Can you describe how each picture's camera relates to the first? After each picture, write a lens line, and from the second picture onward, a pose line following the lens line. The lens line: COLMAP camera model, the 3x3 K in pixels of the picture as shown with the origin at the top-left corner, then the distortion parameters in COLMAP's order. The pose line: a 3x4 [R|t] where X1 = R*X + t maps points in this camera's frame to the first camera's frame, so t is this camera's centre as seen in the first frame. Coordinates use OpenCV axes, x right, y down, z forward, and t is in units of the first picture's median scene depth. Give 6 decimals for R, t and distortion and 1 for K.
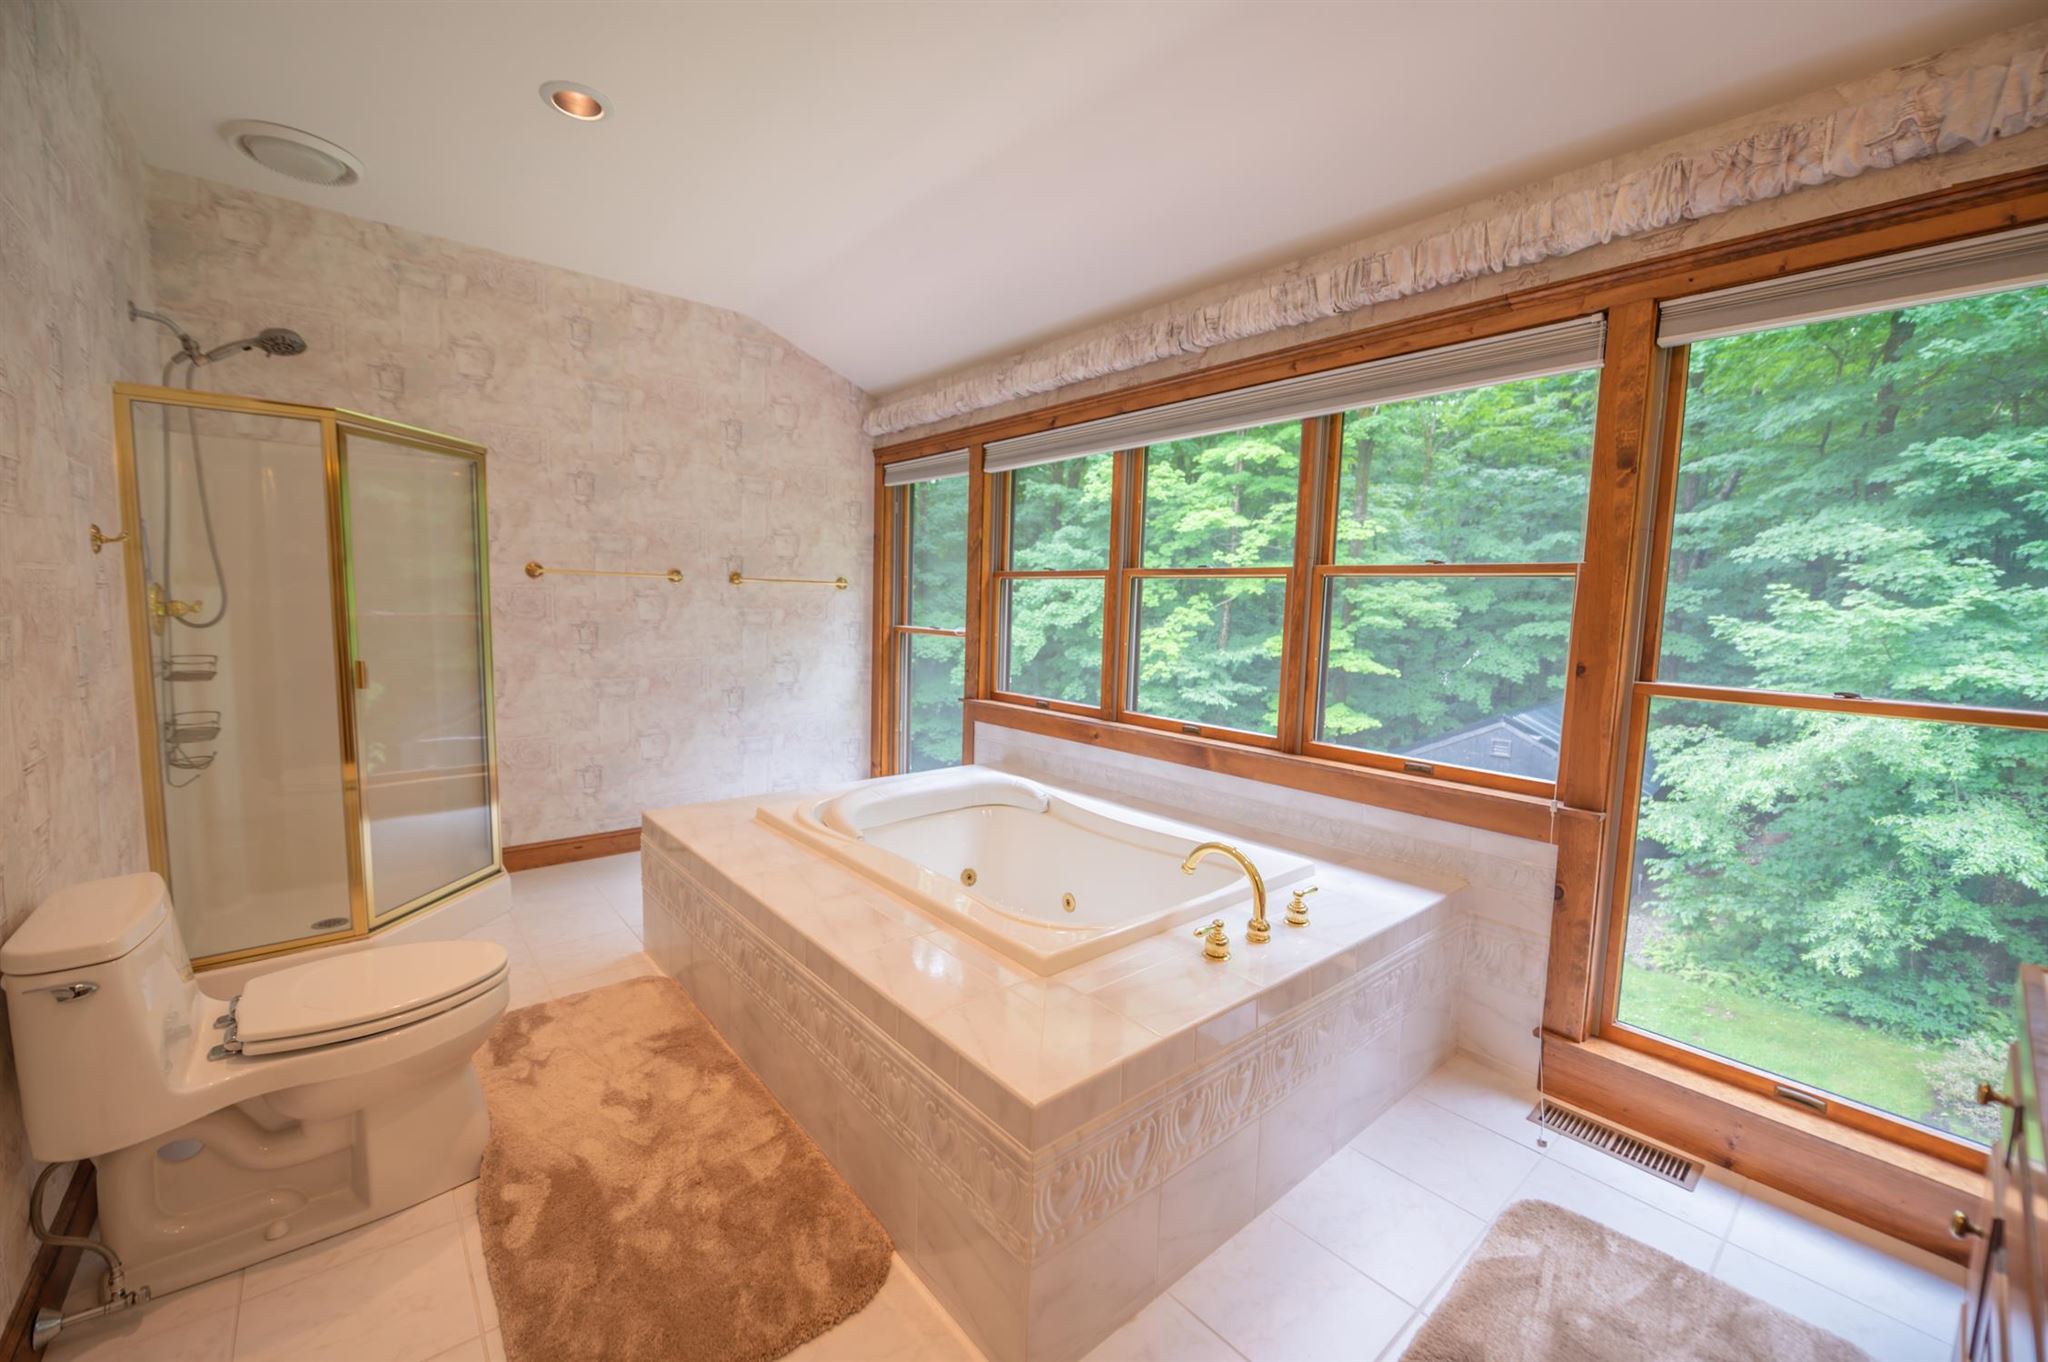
lens RADIAL K [[817.4, 0, 1014.9], [0, 817.4, 676.0], [0, 0, 1]] dist [-0.006583, -0.001013]
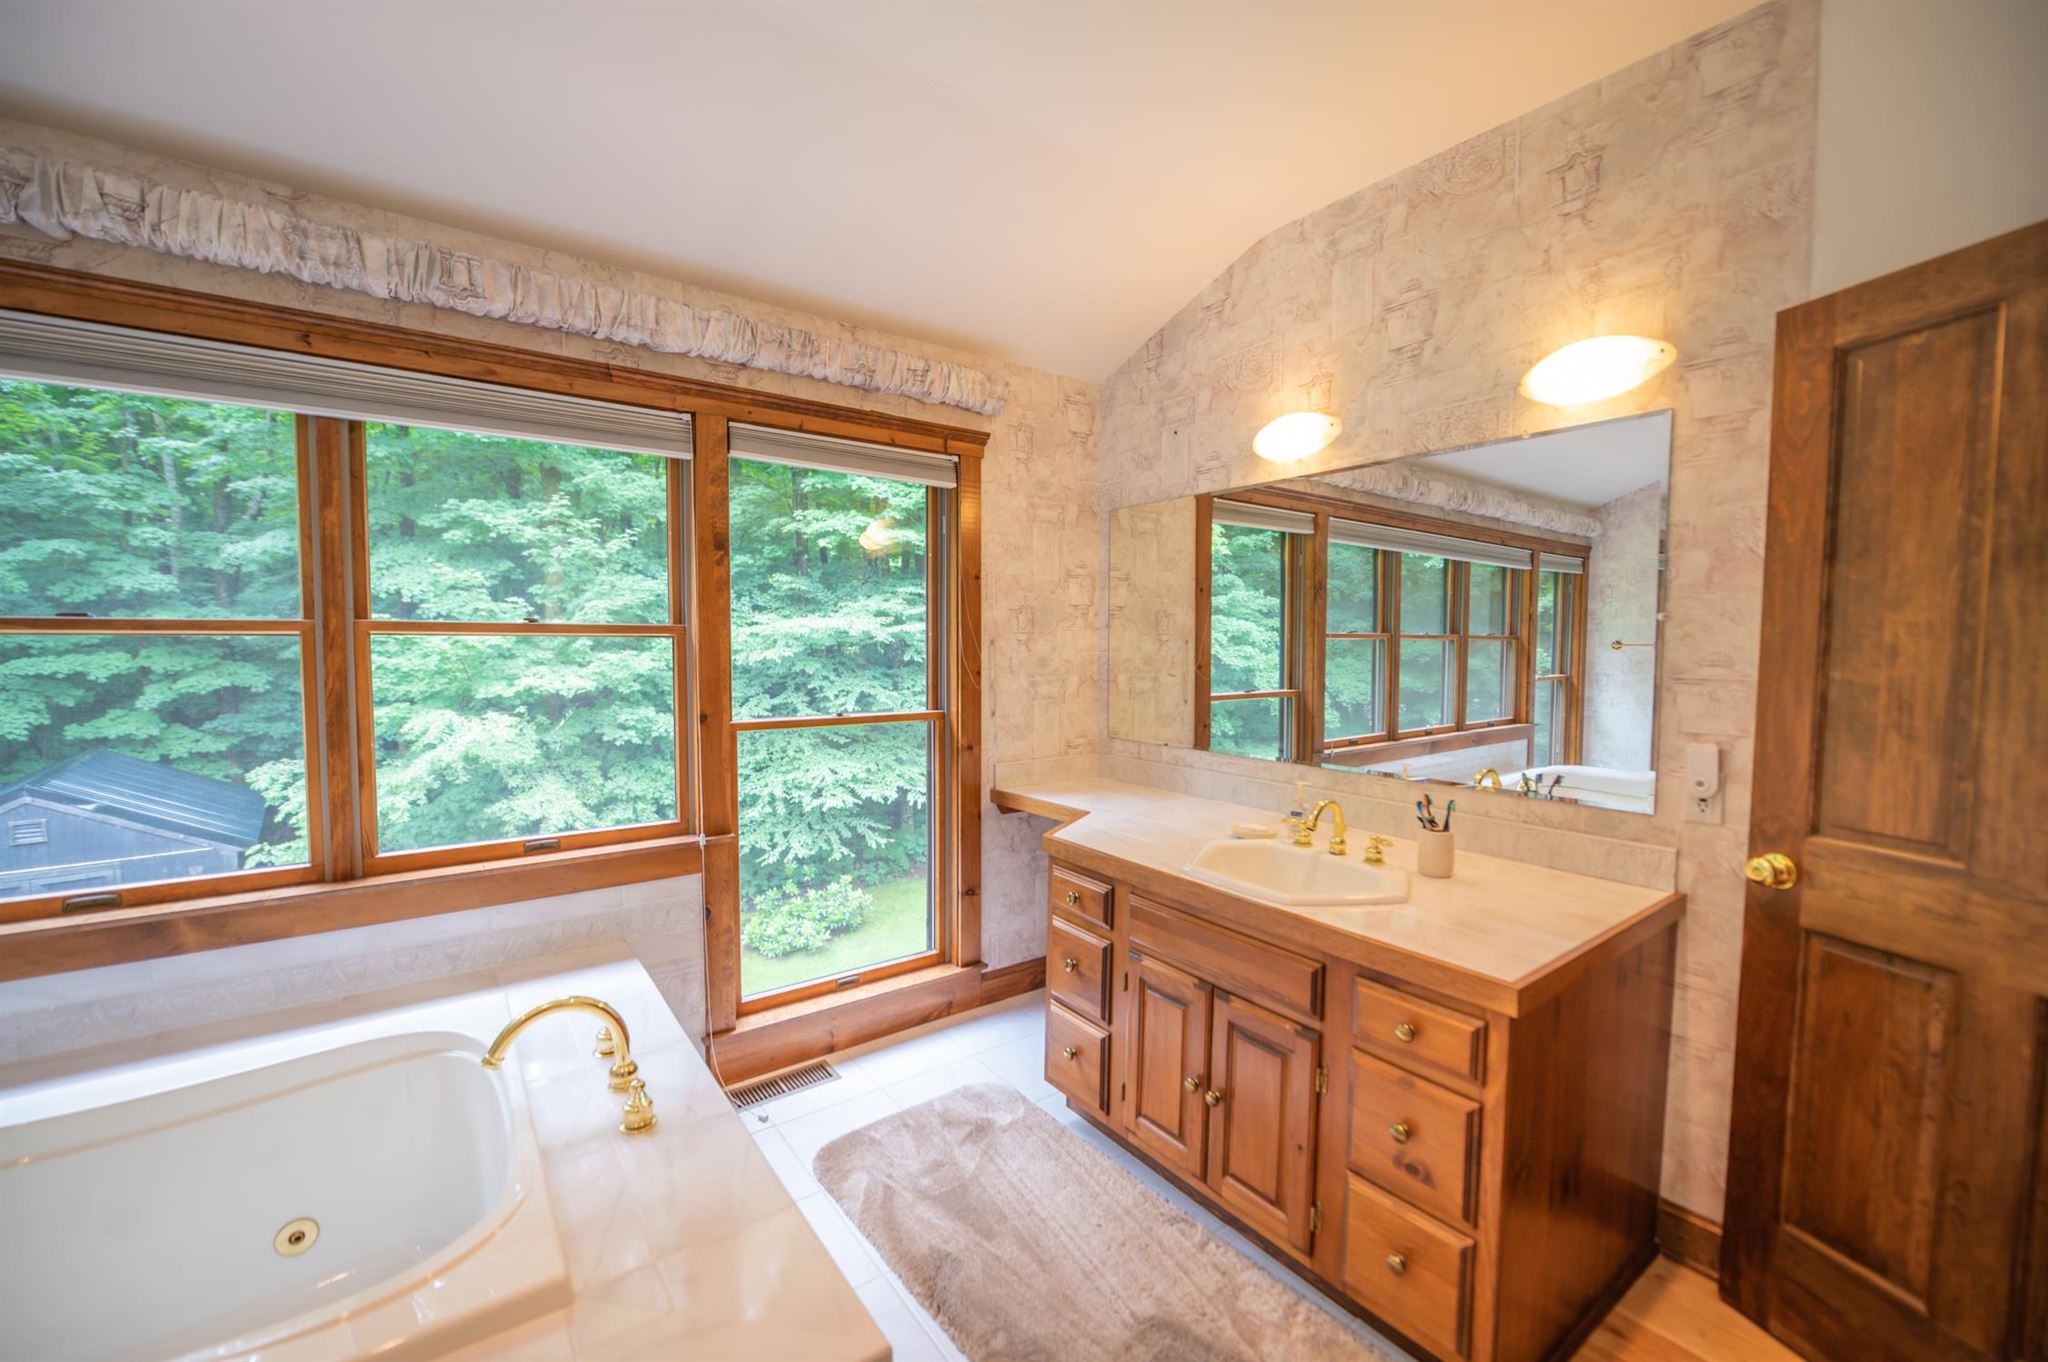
lens RADIAL K [[817.4, 0, 1015.7], [0, 817.4, 686.4], [0, 0, 1]] dist [-0.006583, -0.001013]
pose [[0.068317, -0.078936, 0.994536, -0.381702], [0.092260, 0.993093, 0.072484, -0.085565], [-0.993389, 0.086804, 0.075127, 0.412228]]
